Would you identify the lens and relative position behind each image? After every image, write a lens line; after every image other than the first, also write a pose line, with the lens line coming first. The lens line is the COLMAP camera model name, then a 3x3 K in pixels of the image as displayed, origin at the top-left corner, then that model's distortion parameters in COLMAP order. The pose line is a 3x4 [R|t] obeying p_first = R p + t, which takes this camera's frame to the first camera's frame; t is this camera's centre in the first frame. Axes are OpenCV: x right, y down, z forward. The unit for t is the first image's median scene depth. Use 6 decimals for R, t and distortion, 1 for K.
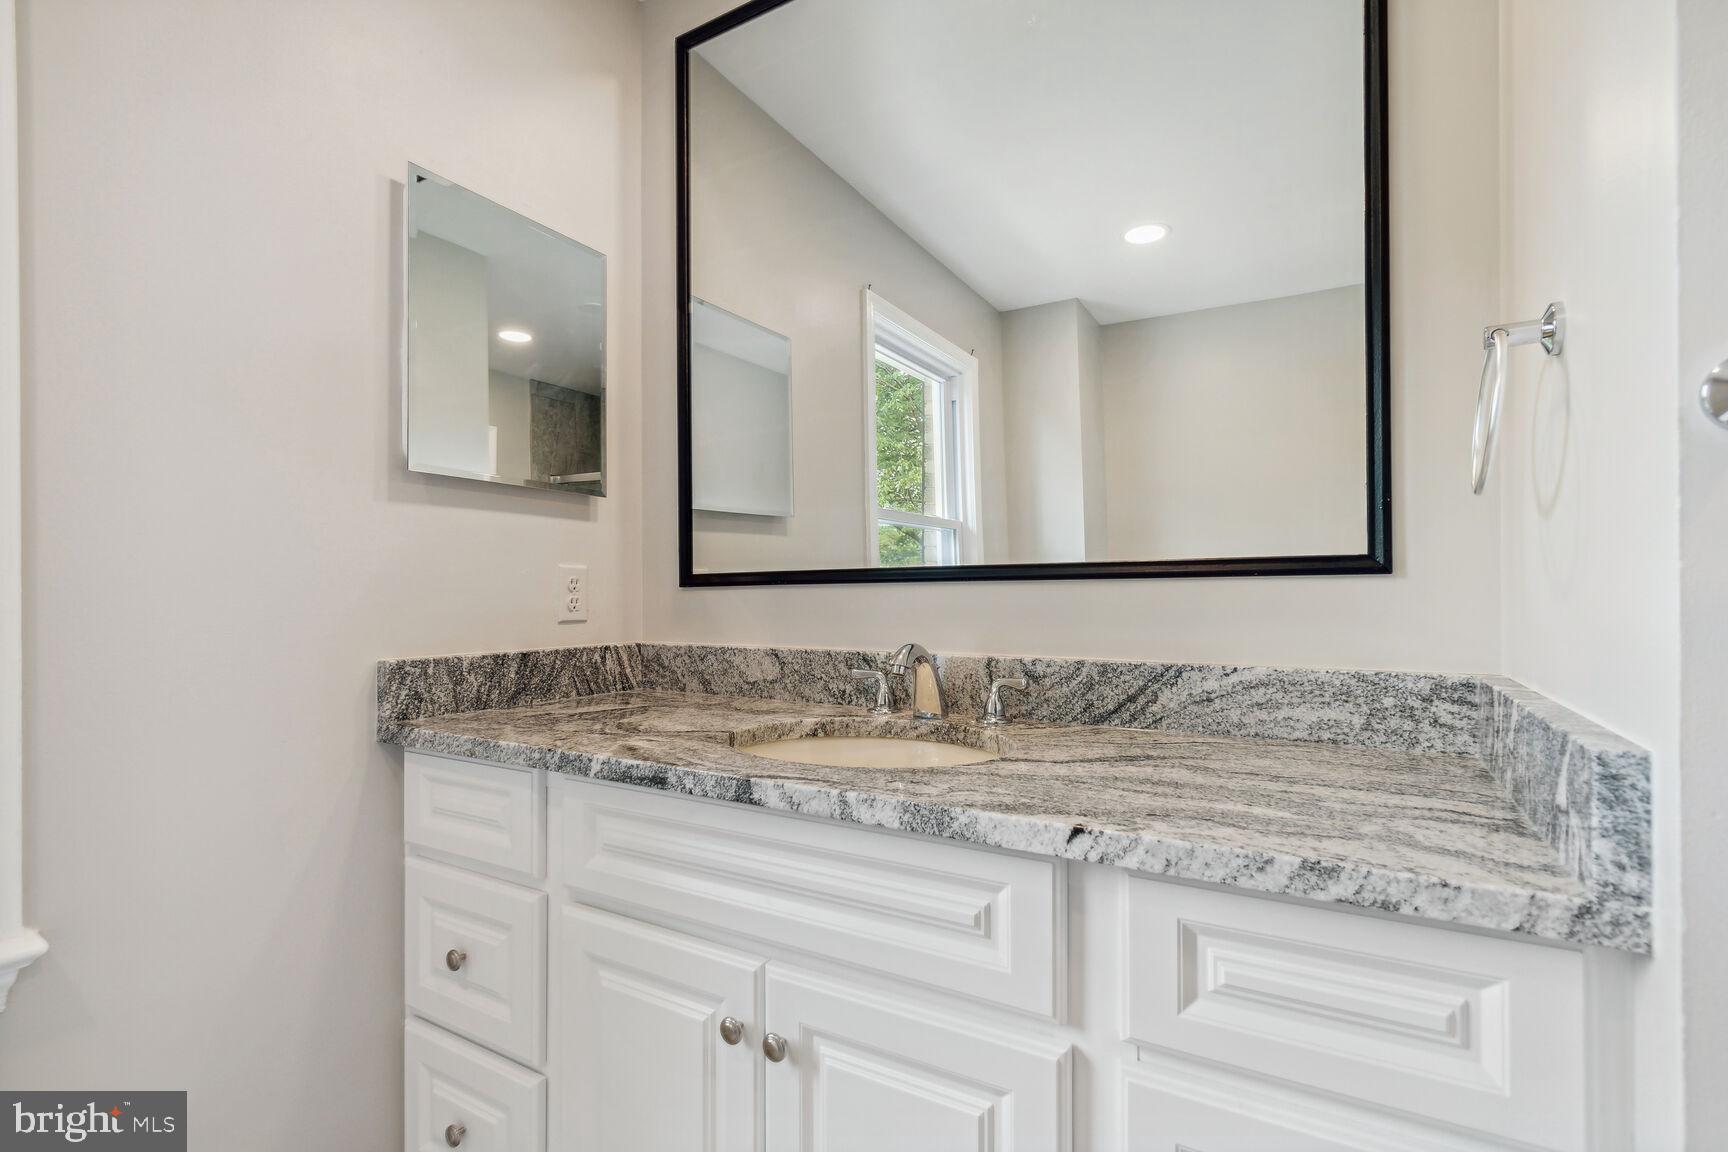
lens RADIAL K [[775.6, 0, 863.1], [0, 775.6, 581.9], [0, 0, 1]] dist [0.002696, 0.000260]
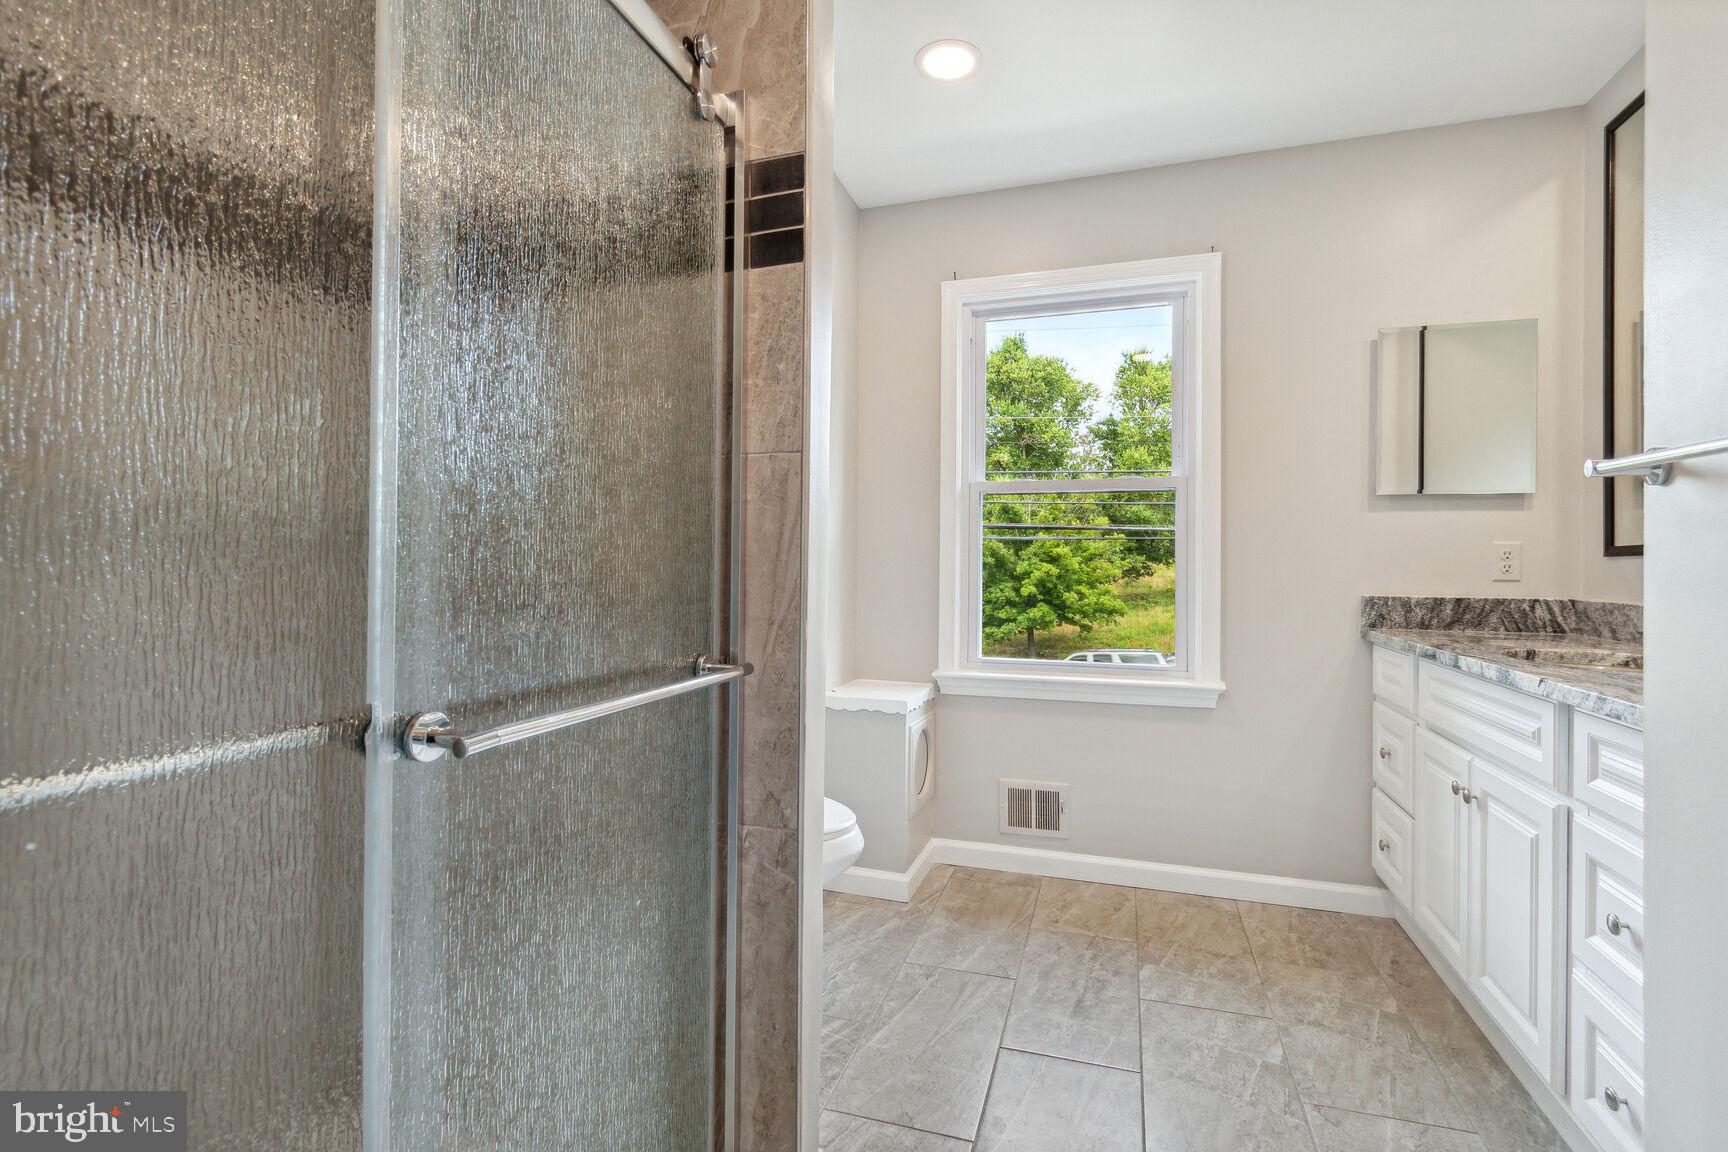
lens RADIAL K [[775.6, 0, 863.1], [0, 775.6, 581.9], [0, 0, 1]] dist [0.002696, 0.000260]
pose [[0.194196, 0.030374, -0.980492, 0.939091], [0.007368, 0.999447, 0.032421, -0.002824], [0.980935, -0.013521, 0.193865, -0.534413]]
